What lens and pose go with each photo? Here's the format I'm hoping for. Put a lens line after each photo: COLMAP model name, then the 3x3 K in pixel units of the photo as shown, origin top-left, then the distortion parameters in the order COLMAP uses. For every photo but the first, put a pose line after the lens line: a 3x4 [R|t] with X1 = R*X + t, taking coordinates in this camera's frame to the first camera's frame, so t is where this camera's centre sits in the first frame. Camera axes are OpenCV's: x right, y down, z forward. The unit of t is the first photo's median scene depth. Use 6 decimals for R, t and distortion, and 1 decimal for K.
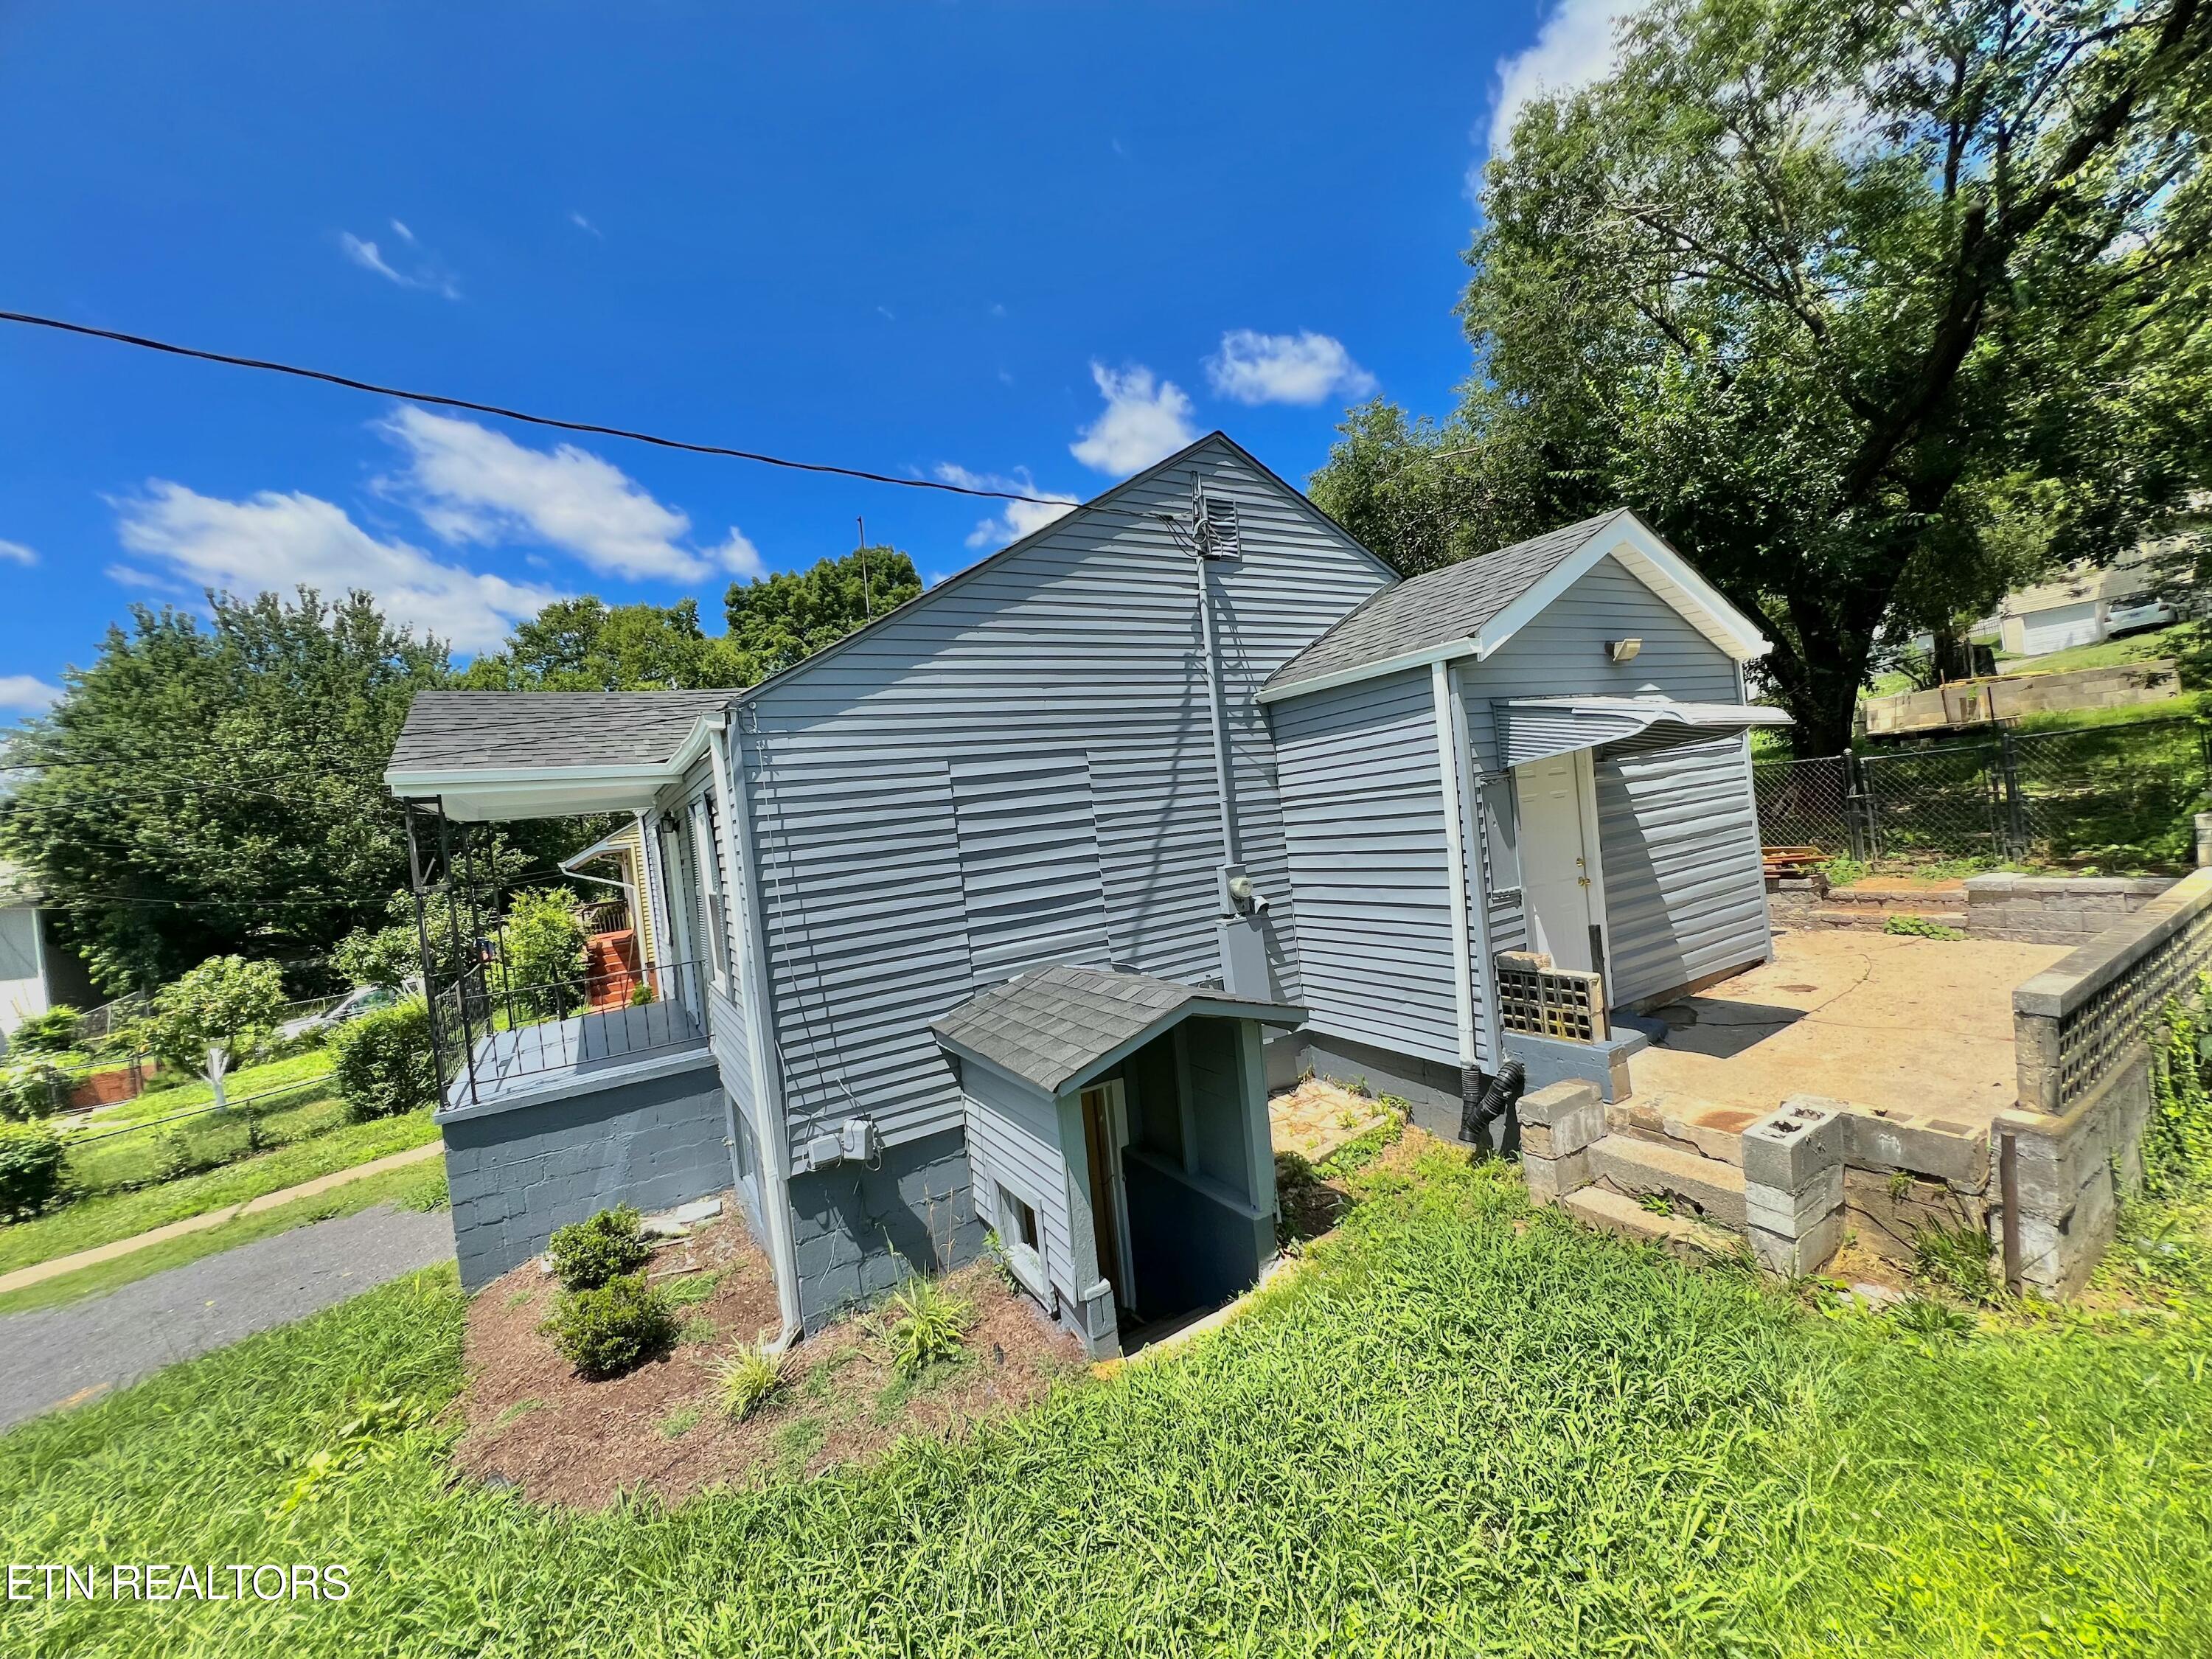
lens RADIAL K [[885.9, 0, 1116.4], [0, 885.9, 835.1], [0, 0, 1]] dist [0.000347, 0.000457]
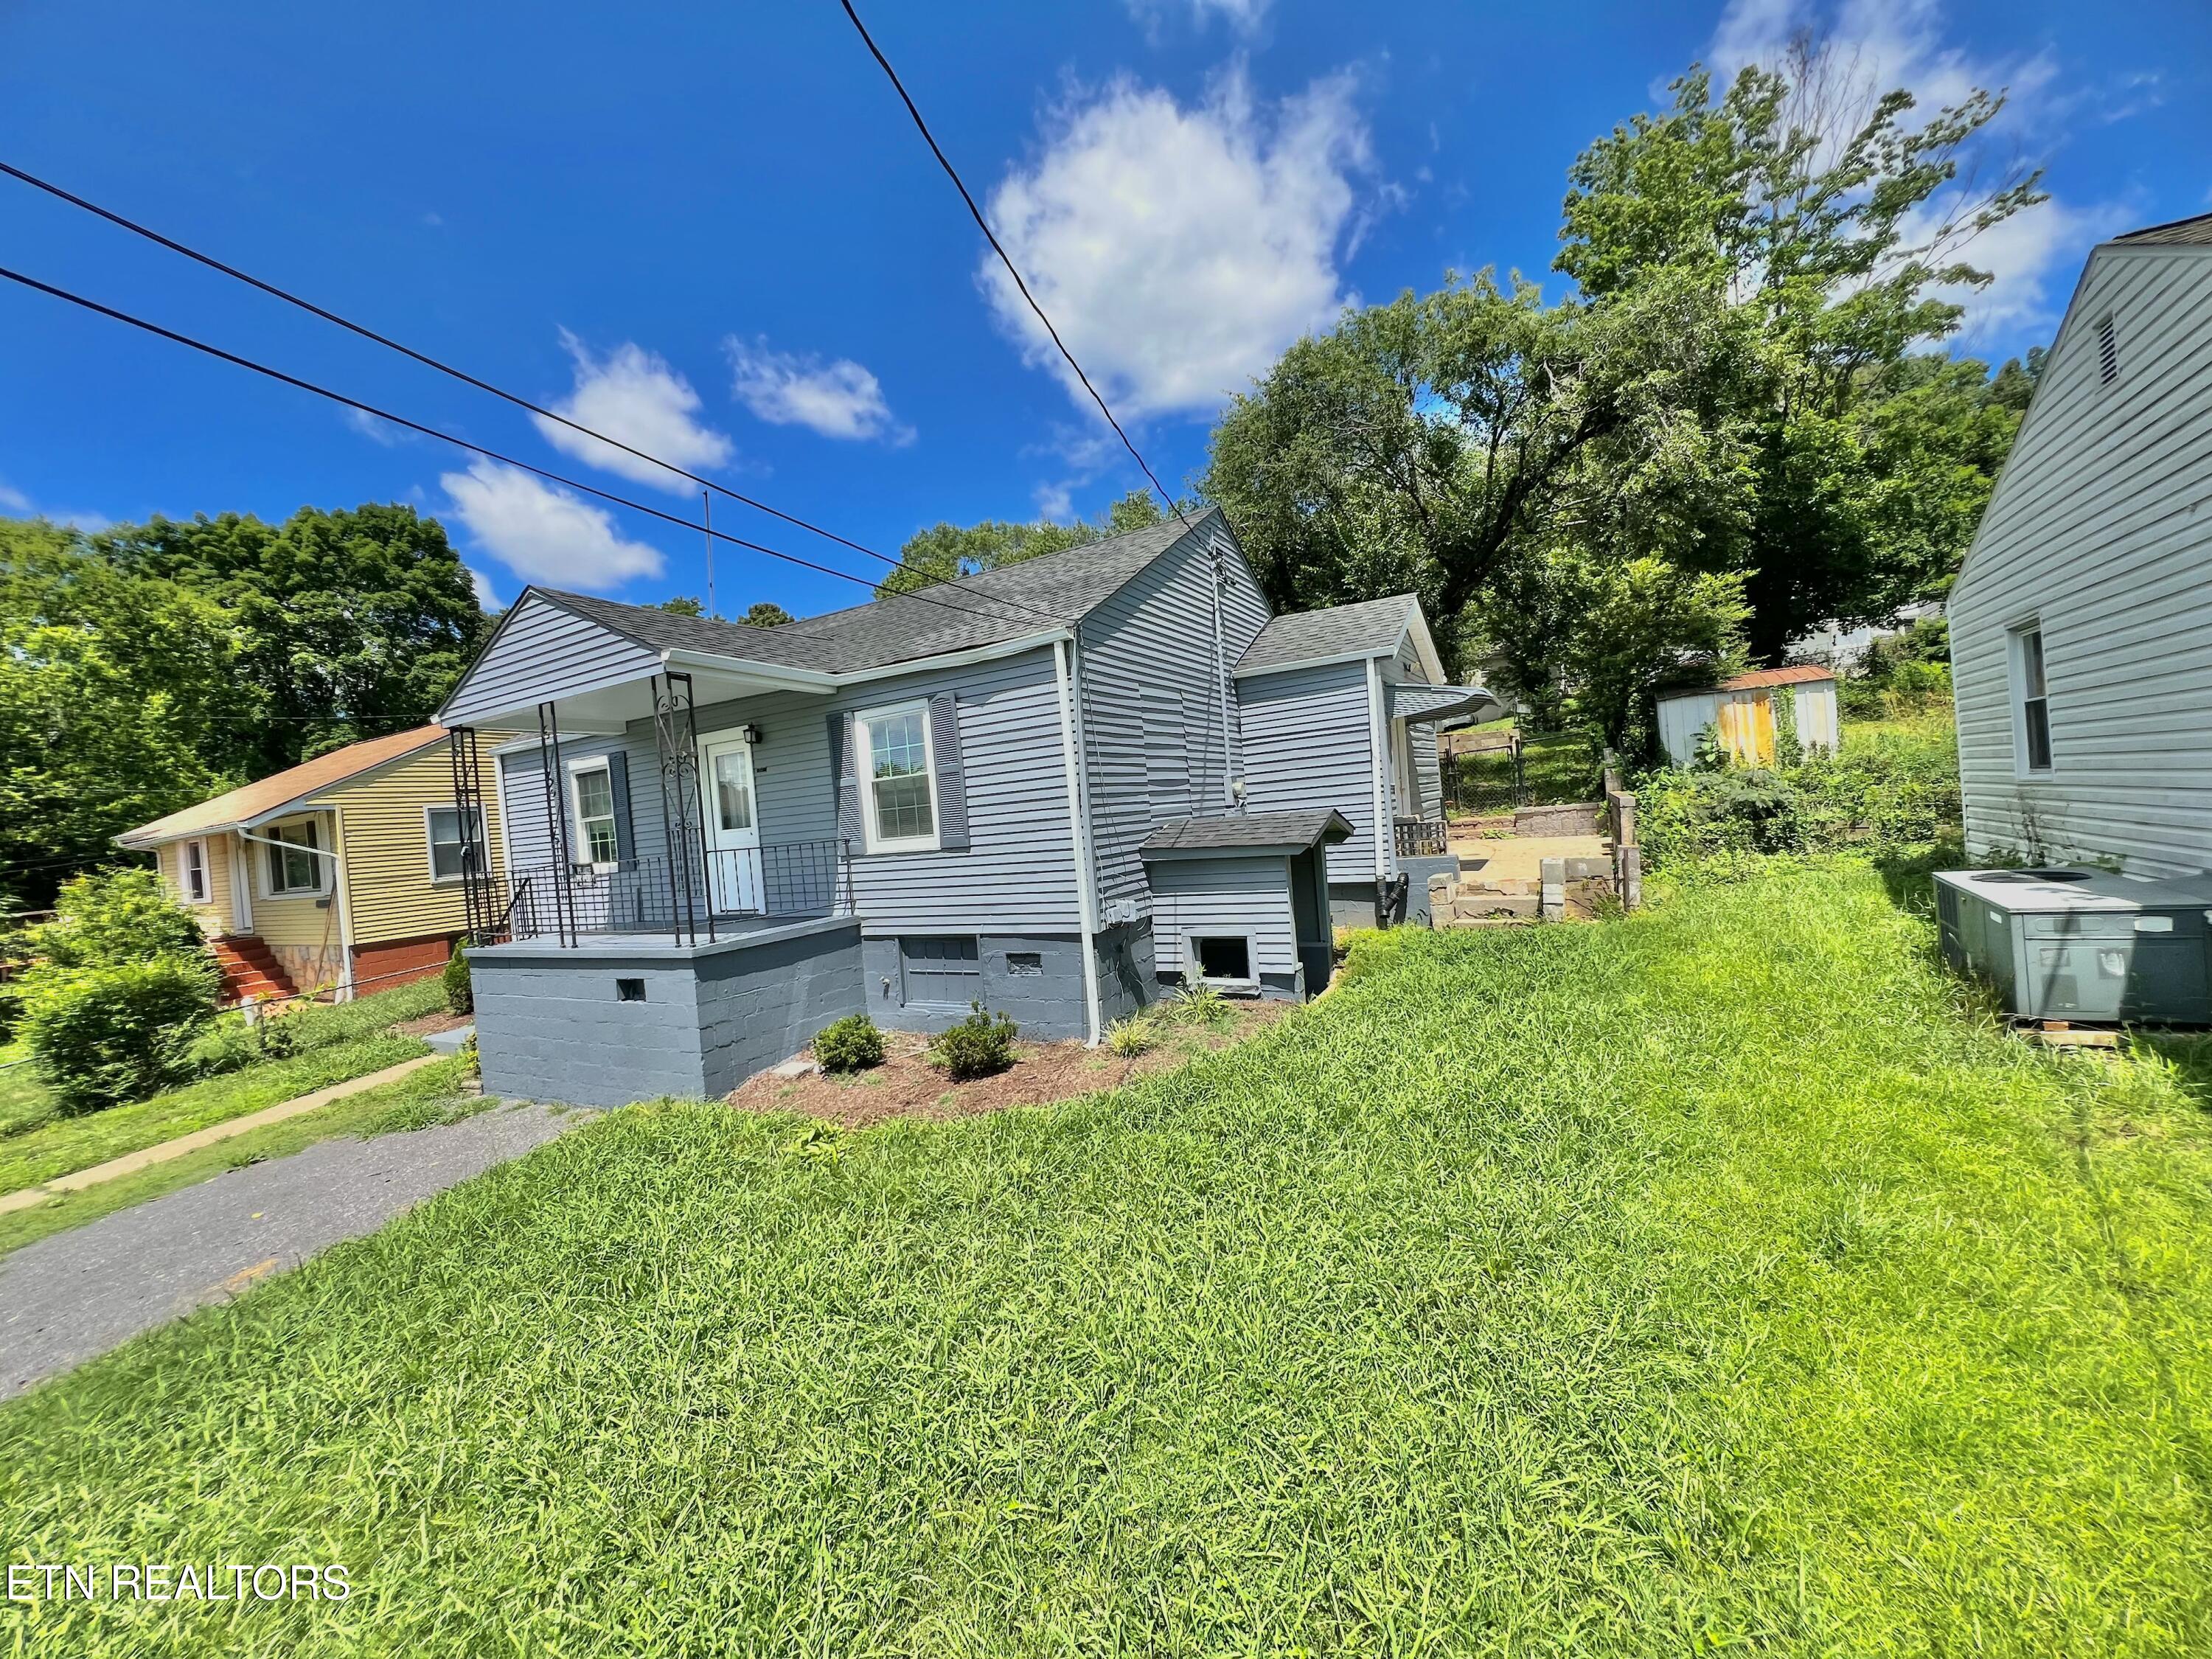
lens RADIAL K [[885.9, 0, 1110.1], [0, 885.9, 830.7], [0, 0, 1]] dist [0.000347, 0.000457]
pose [[0.870179, 0.025022, 0.492100, -0.447731], [0.003273, 0.998394, -0.056553, 0.118805], [-0.492725, 0.050822, 0.868700, -0.143545]]
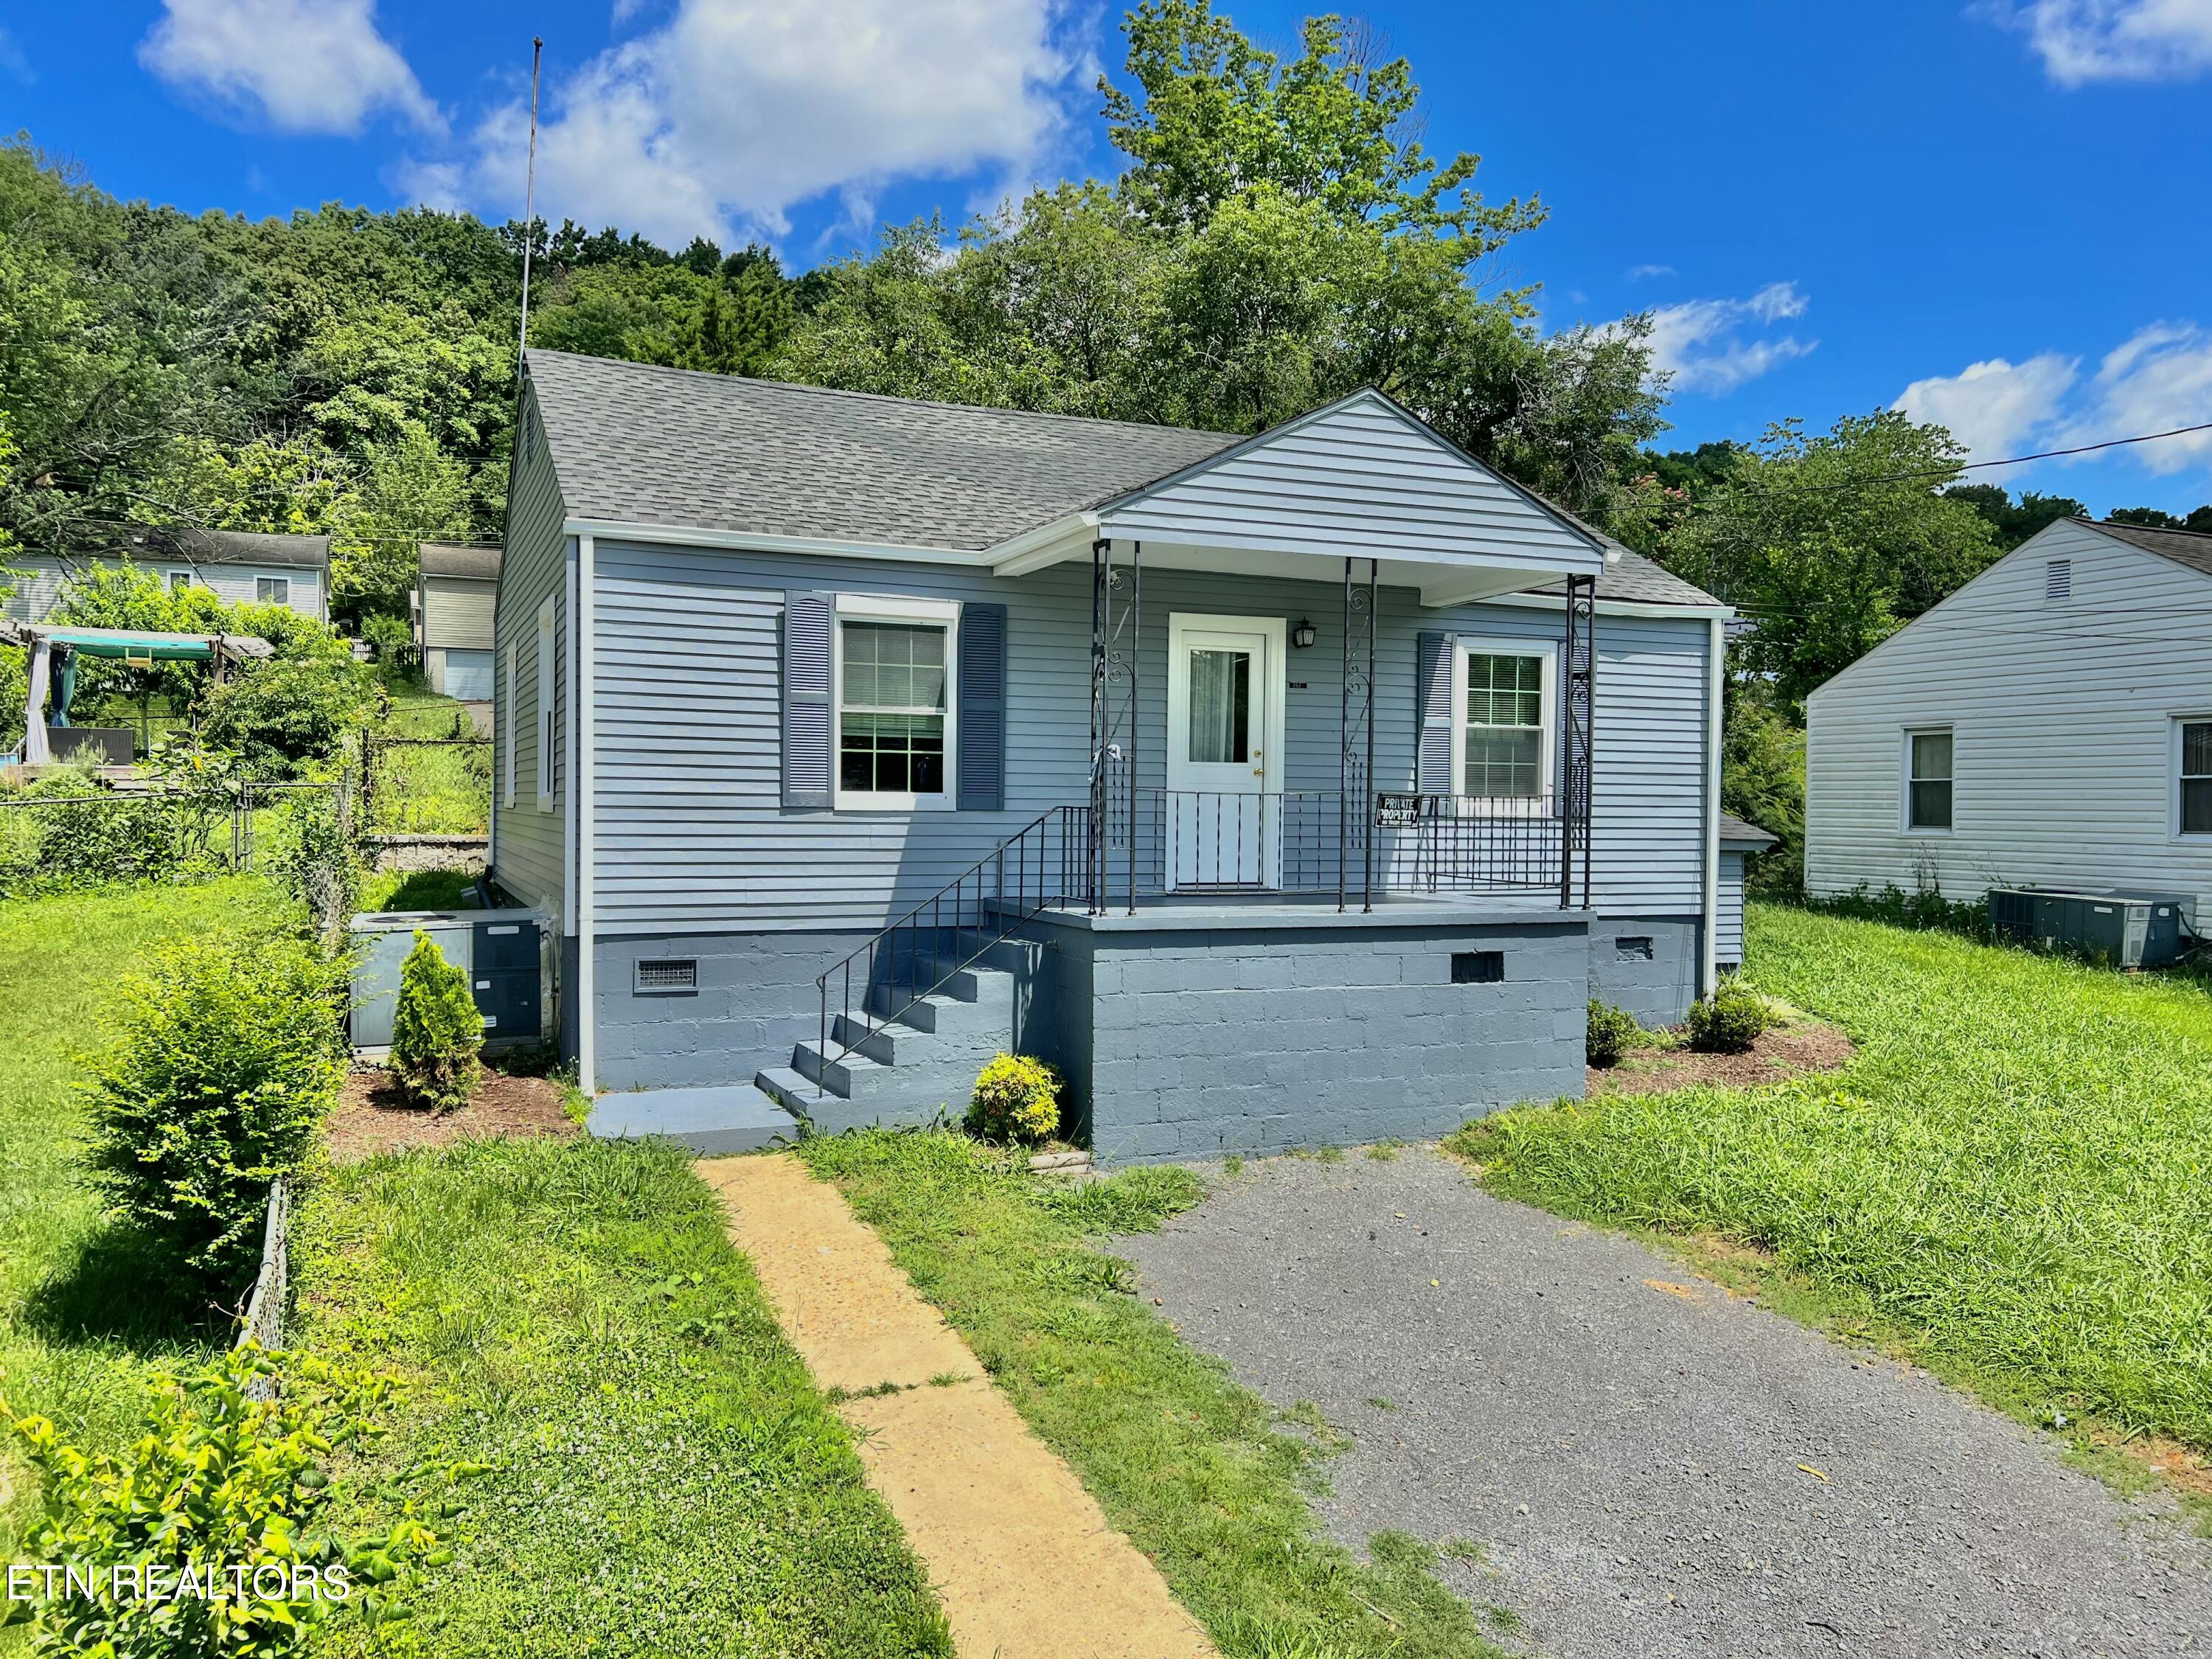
lens RADIAL K [[1657.5, 0, 1119.0], [0, 1657.5, 824.3], [0, 0, 1]] dist [0.062078, -0.069336]
pose [[0.132033, 0.097786, 0.986410, -1.353328], [-0.003980, 0.995167, -0.098121, 0.208035], [-0.991237, 0.009030, 0.131784, 0.657542]]
